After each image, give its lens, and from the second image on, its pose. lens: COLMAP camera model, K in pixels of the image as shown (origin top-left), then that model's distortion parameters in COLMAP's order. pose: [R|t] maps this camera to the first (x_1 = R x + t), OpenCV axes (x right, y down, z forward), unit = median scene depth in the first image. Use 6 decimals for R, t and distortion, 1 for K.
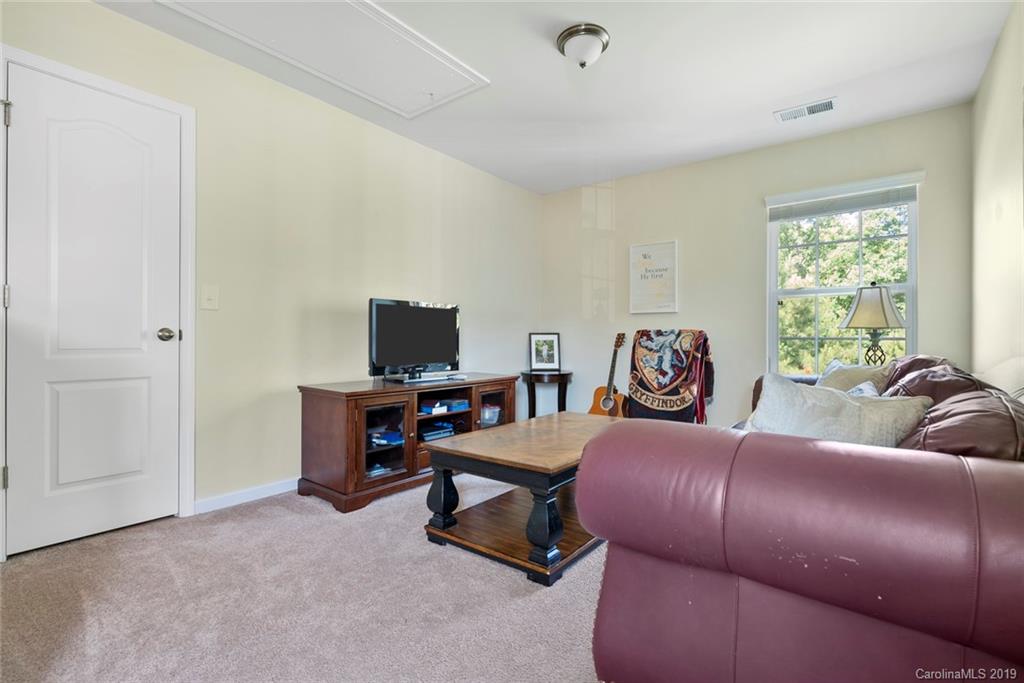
lens RADIAL K [[461.9, 0, 511.5], [0, 461.9, 337.4], [0, 0, 1]] dist [-0.000954, 0.000214]
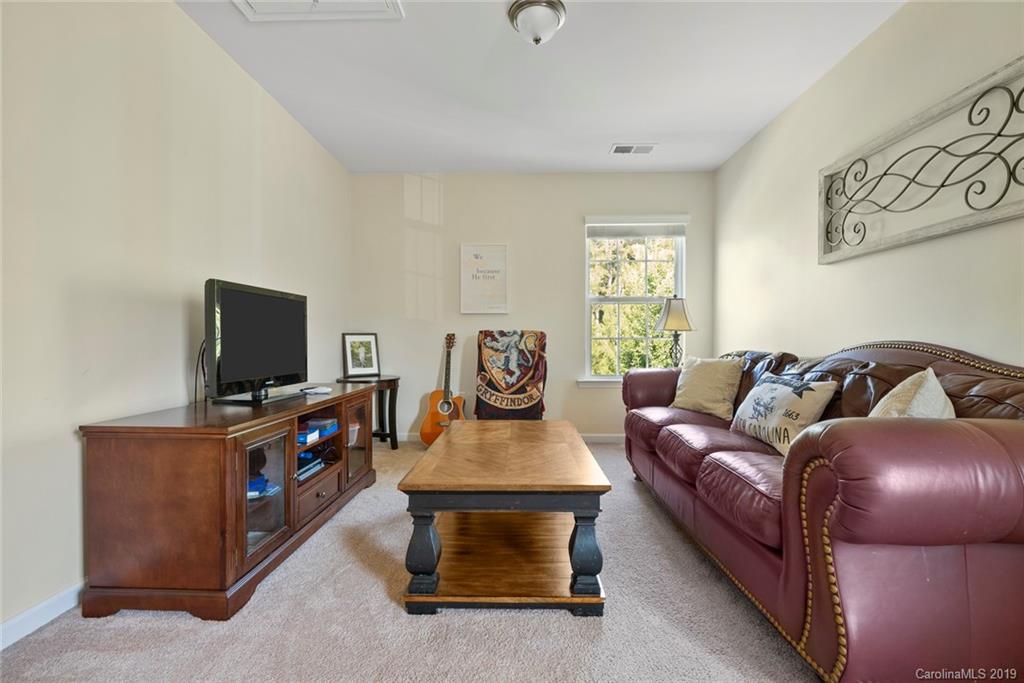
lens RADIAL K [[461.9, 0, 511.5], [0, 461.9, 337.4], [0, 0, 1]] dist [-0.000954, 0.000214]
pose [[0.809811, -0.002266, 0.586686, -0.268494], [0.002470, 0.999997, 0.000452, -0.001378], [-0.586685, 0.001083, 0.809814, 0.171241]]
